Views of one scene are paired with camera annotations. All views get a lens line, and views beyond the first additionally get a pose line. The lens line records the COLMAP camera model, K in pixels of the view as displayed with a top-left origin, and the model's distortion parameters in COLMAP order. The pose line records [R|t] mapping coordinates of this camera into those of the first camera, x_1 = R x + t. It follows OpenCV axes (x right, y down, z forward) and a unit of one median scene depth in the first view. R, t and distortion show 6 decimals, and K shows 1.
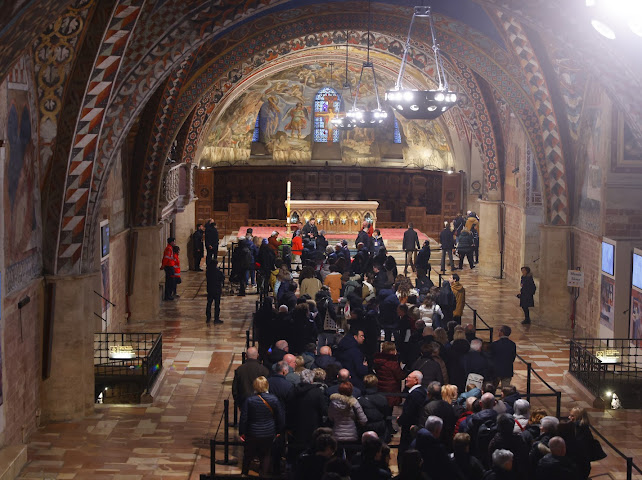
lens RADIAL K [[1666.4, 0, 302.9], [0, 1666.4, 212.5], [0, 0, 1]] dist [-0.082203, 0.000000]
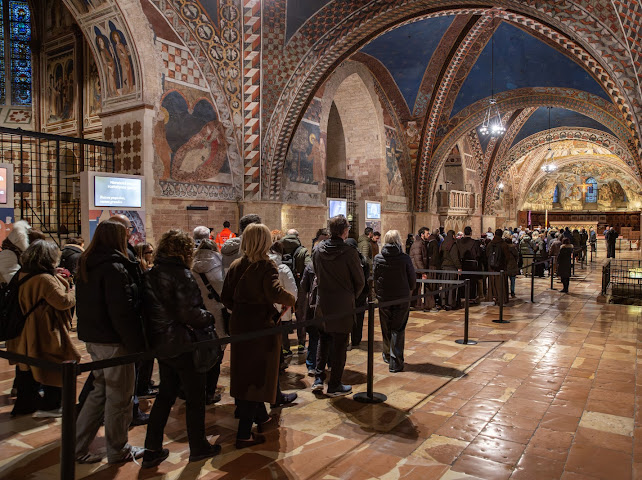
lens RADIAL K [[522.1, 0, 322.8], [0, 522.1, 237.1], [0, 0, 1]] dist [-0.081243, 0.006351]
pose [[0.826362, 0.005450, -0.563113, 0.105820], [-0.032184, 0.998776, -0.037563, 0.042104], [0.562219, 0.049164, 0.825526, 0.256083]]
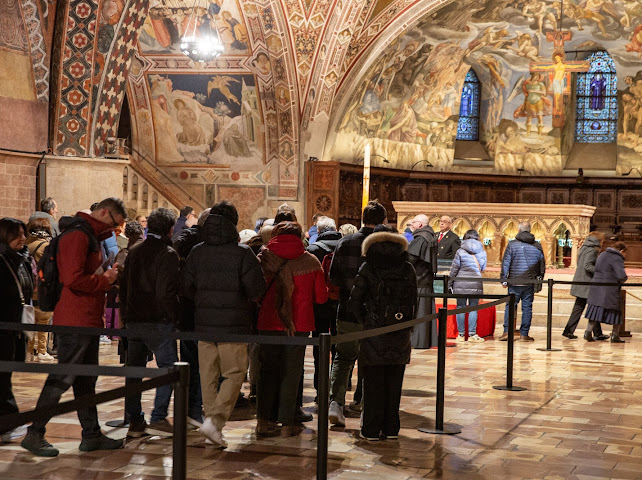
lens RADIAL K [[1369.4, 0, 324.4], [0, 1369.4, 244.6], [0, 0, 1]] dist [0.190247, 0.000000]
pose [[0.937457, 0.020147, -0.347517, 0.099641], [-0.043459, 0.997287, -0.059417, 0.028634], [0.345377, 0.070803, 0.935789, 0.530497]]
